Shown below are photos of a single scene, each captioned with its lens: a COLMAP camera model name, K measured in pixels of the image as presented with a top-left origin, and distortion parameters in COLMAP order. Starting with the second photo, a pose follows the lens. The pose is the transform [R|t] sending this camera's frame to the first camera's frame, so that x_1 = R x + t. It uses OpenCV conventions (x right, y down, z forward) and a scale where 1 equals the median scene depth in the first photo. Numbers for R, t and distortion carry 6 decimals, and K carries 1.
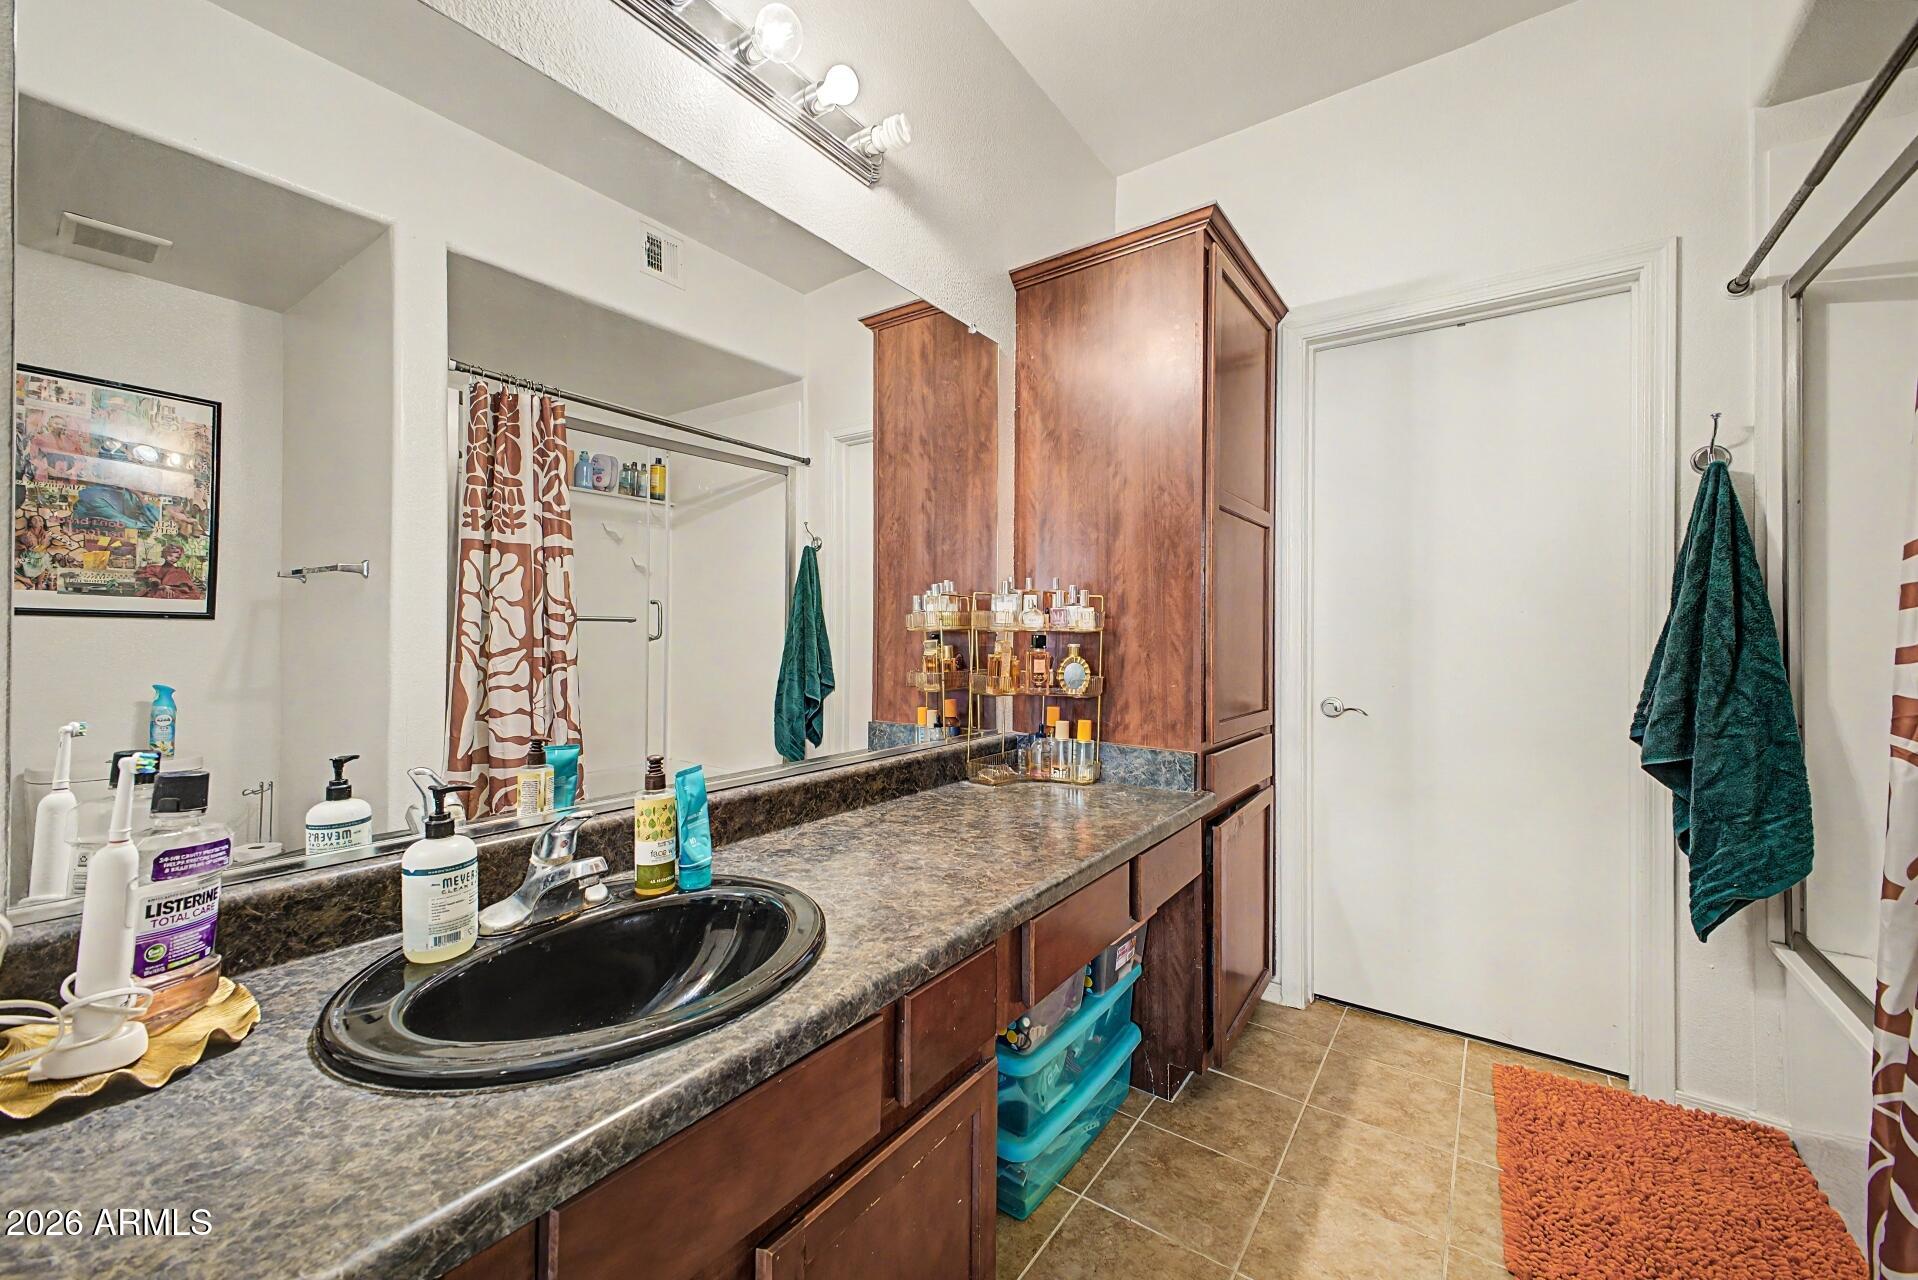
lens RADIAL K [[755.9, 0, 973.7], [0, 755.9, 626.4], [0, 0, 1]] dist [0.020110, -0.007275]
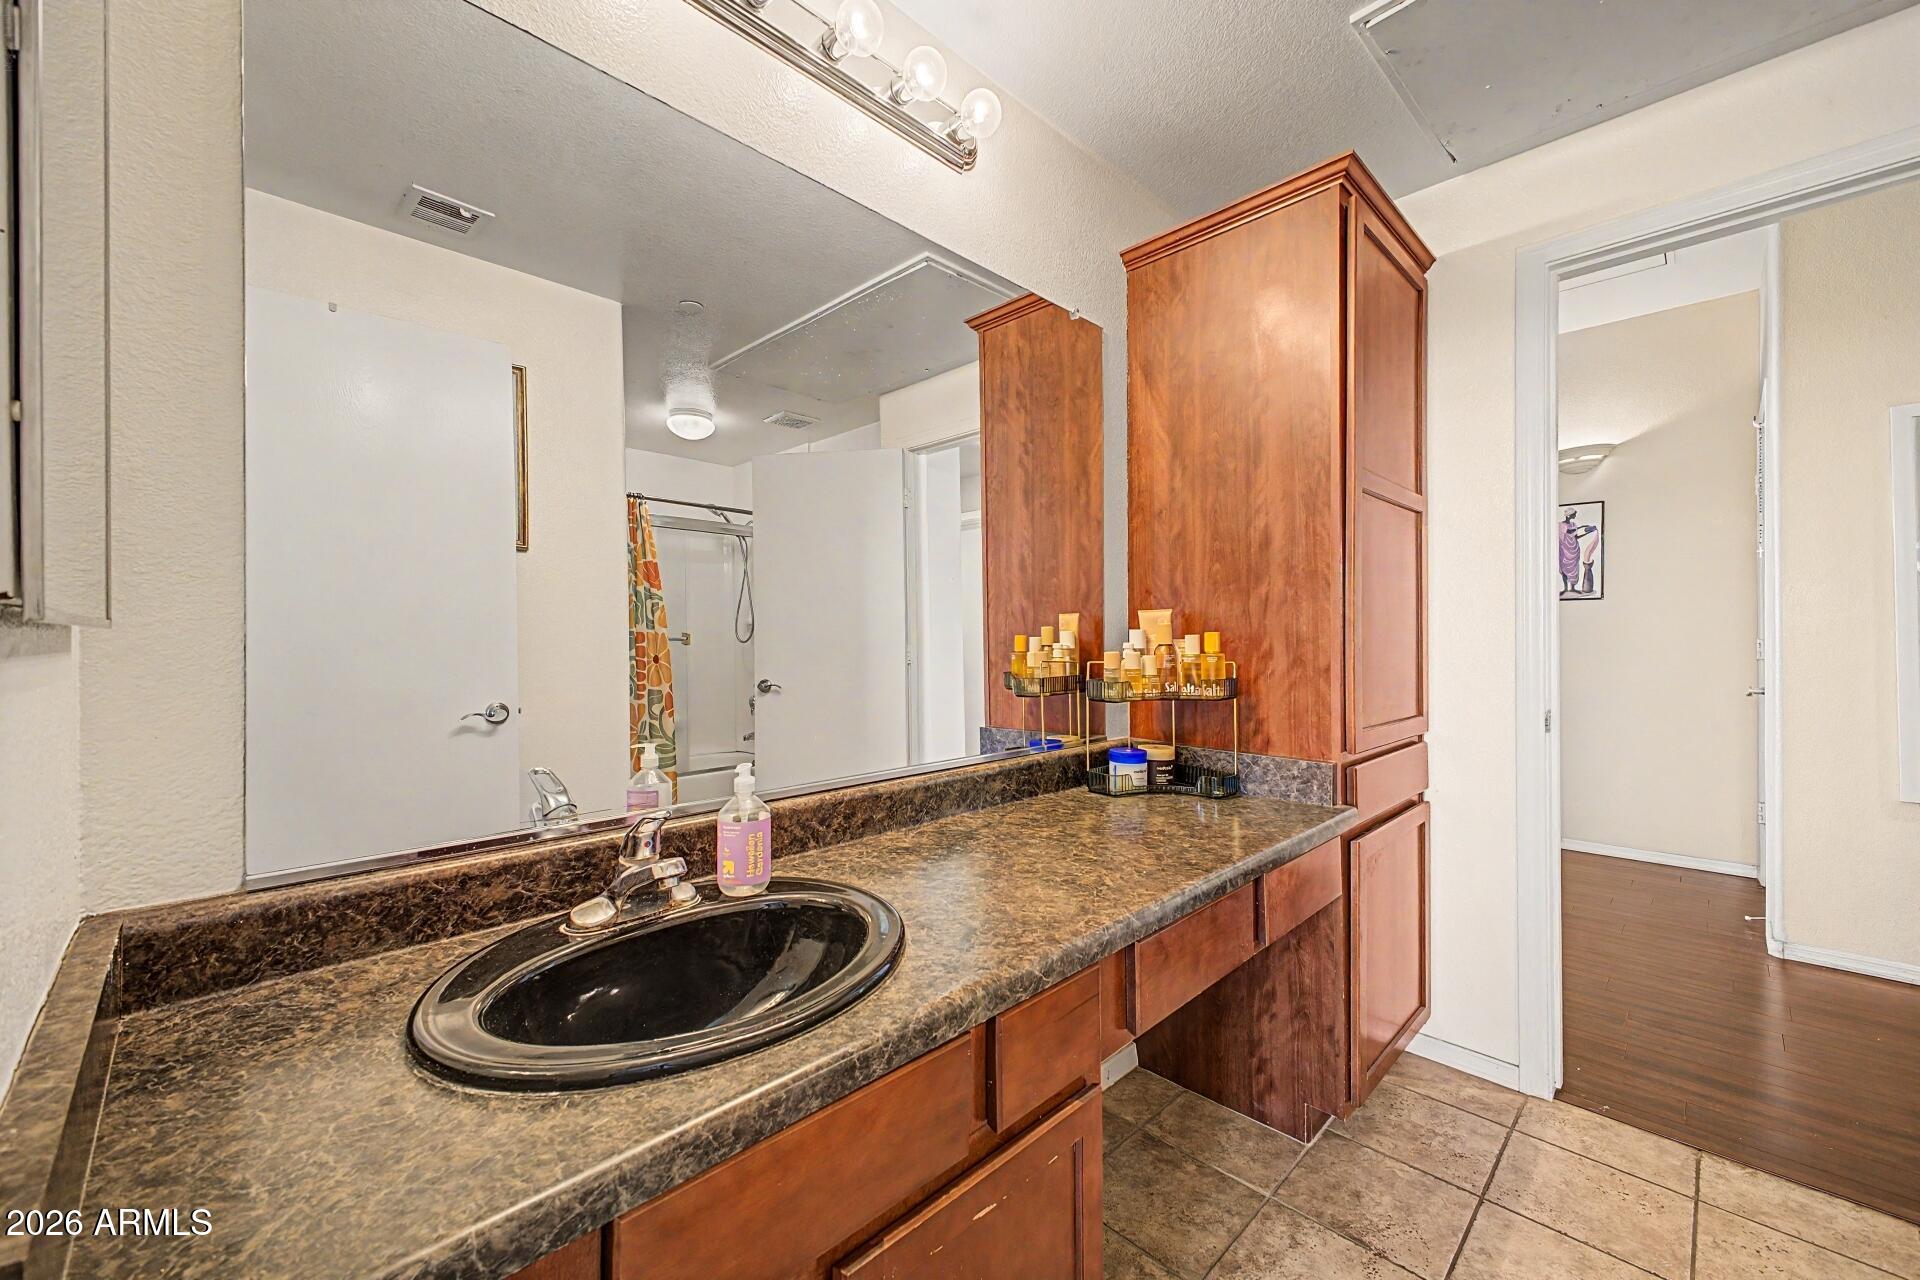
lens RADIAL K [[756.7, 0, 962.4], [0, 756.7, 633.4], [0, 0, 1]] dist [0.020110, -0.007275]
pose [[0.984385, -0.009309, -0.175783, 0.027766], [0.010740, 0.999916, 0.007191, 0.000463], [0.175701, -0.008966, 0.984403, 0.039455]]
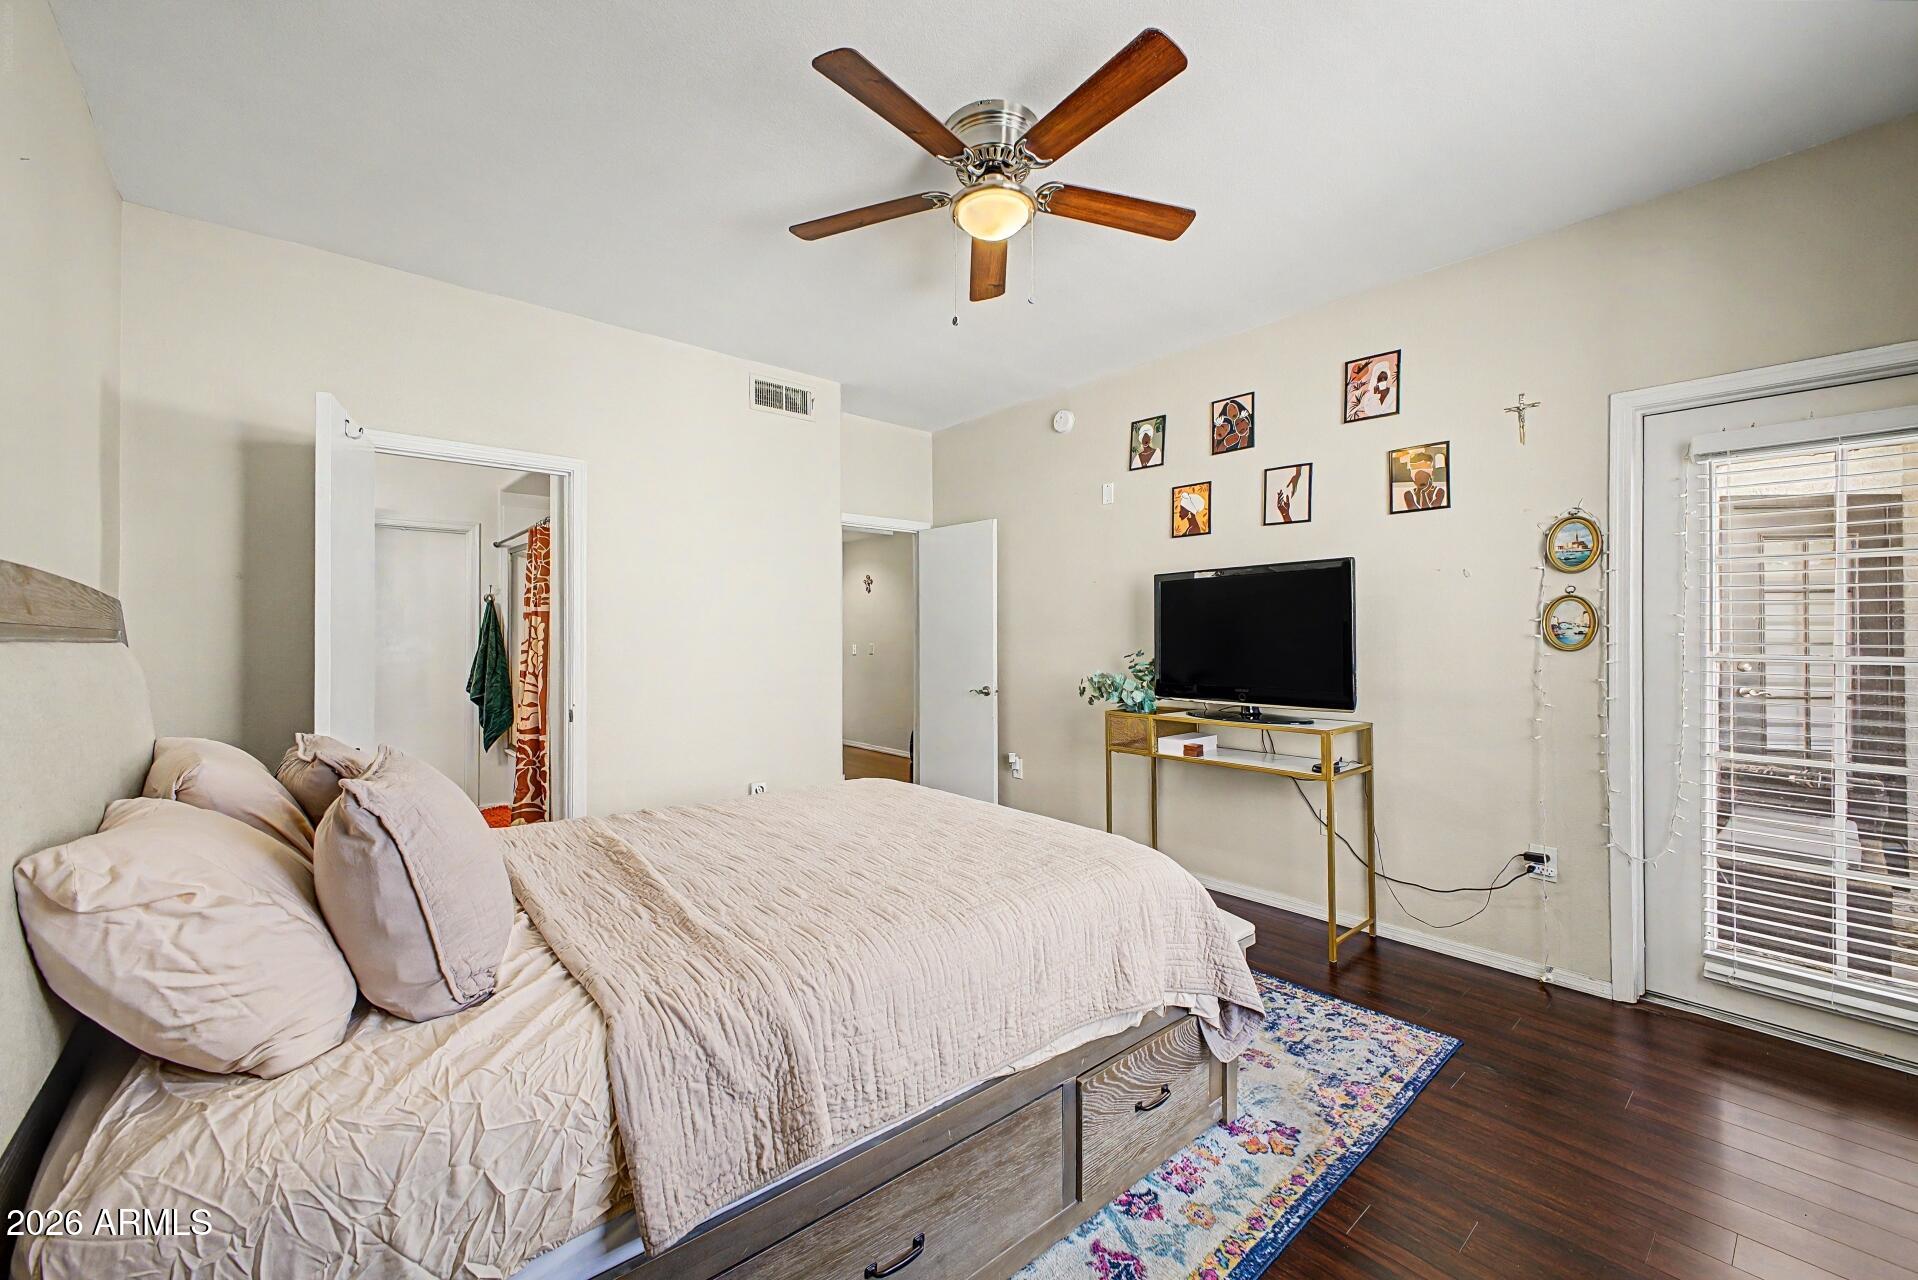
lens RADIAL K [[755.9, 0, 955.2], [0, 755.9, 635.4], [0, 0, 1]] dist [0.020110, -0.007275]
pose [[0.256344, -0.004672, 0.966574, -2.336636], [-0.008802, 0.999936, 0.007167, -0.166062], [-0.966545, -0.010345, 0.256287, -2.461393]]
